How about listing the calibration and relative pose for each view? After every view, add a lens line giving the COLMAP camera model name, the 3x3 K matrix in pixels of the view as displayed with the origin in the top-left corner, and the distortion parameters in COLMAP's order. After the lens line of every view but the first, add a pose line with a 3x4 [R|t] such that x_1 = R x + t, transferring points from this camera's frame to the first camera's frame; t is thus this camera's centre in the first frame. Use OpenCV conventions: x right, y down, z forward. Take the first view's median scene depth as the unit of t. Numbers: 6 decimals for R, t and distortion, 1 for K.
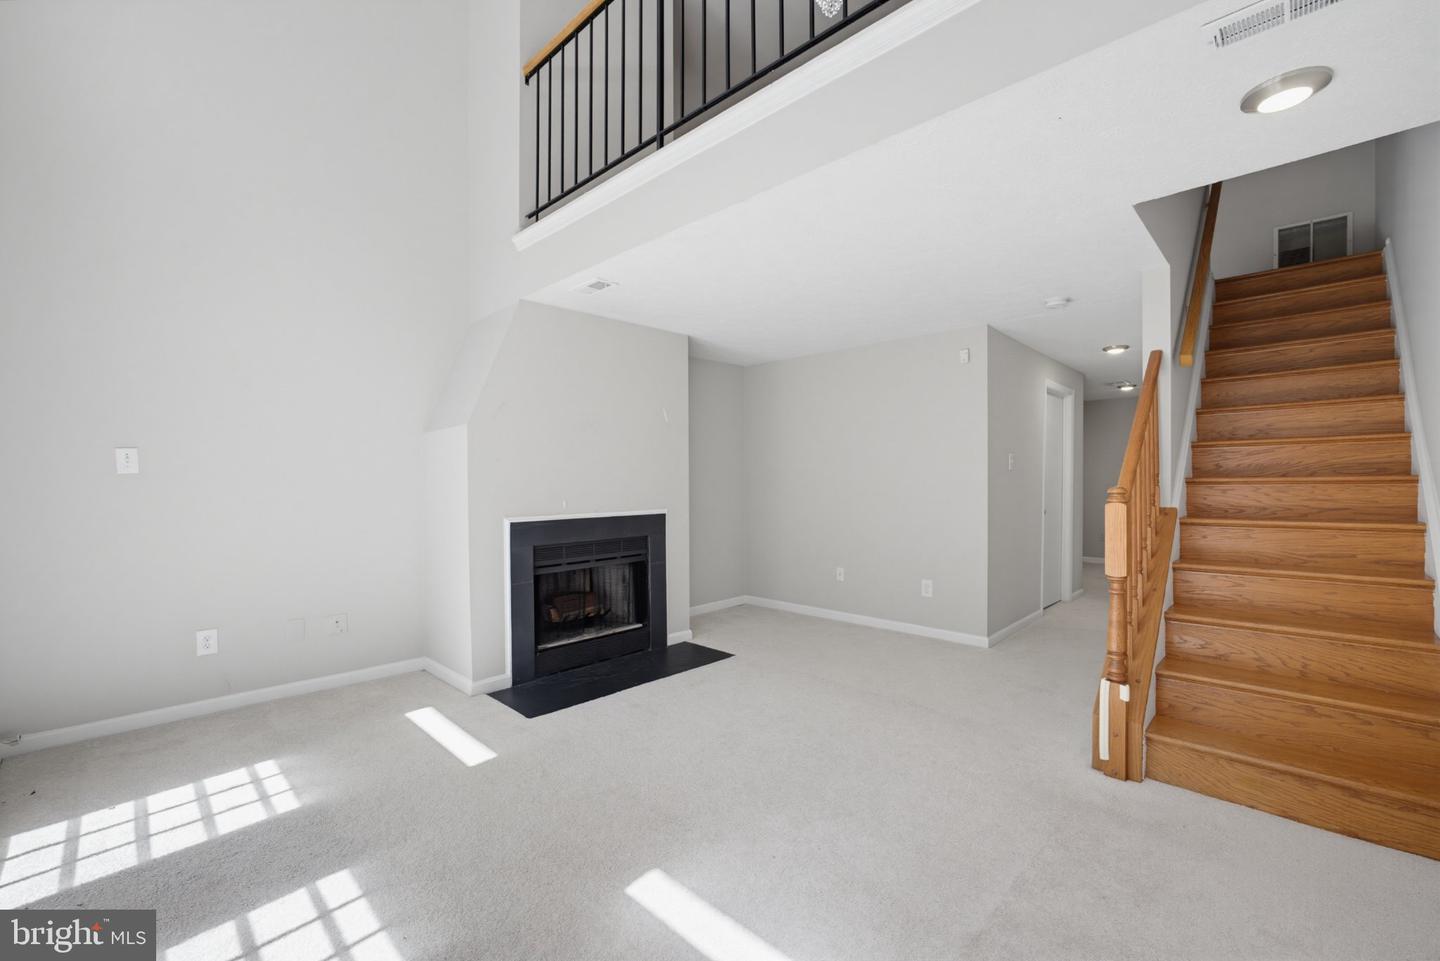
lens RADIAL K [[618.3, 0, 715.6], [0, 618.3, 470.2], [0, 0, 1]] dist [-0.001806, 0.000156]
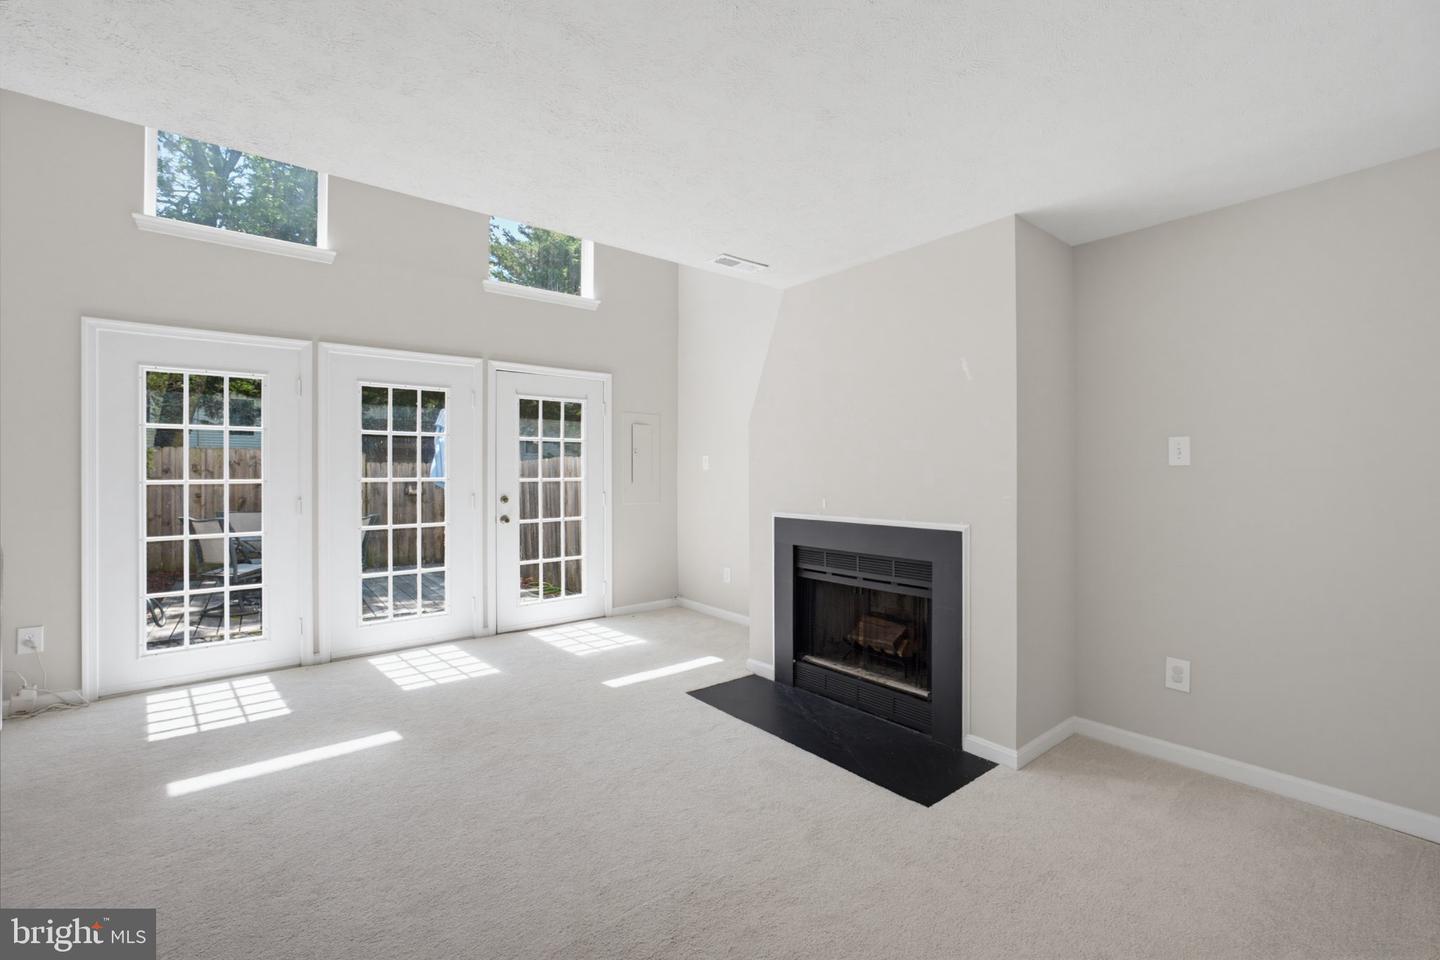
lens RADIAL K [[618.3, 0, 715.6], [0, 618.3, 469.7], [0, 0, 1]] dist [-0.001806, 0.000156]
pose [[-0.124577, -0.000854, -0.992210, 0.764100], [0.016430, 0.999861, -0.002924, 0.010364], [0.992074, -0.016666, -0.124546, 1.166764]]
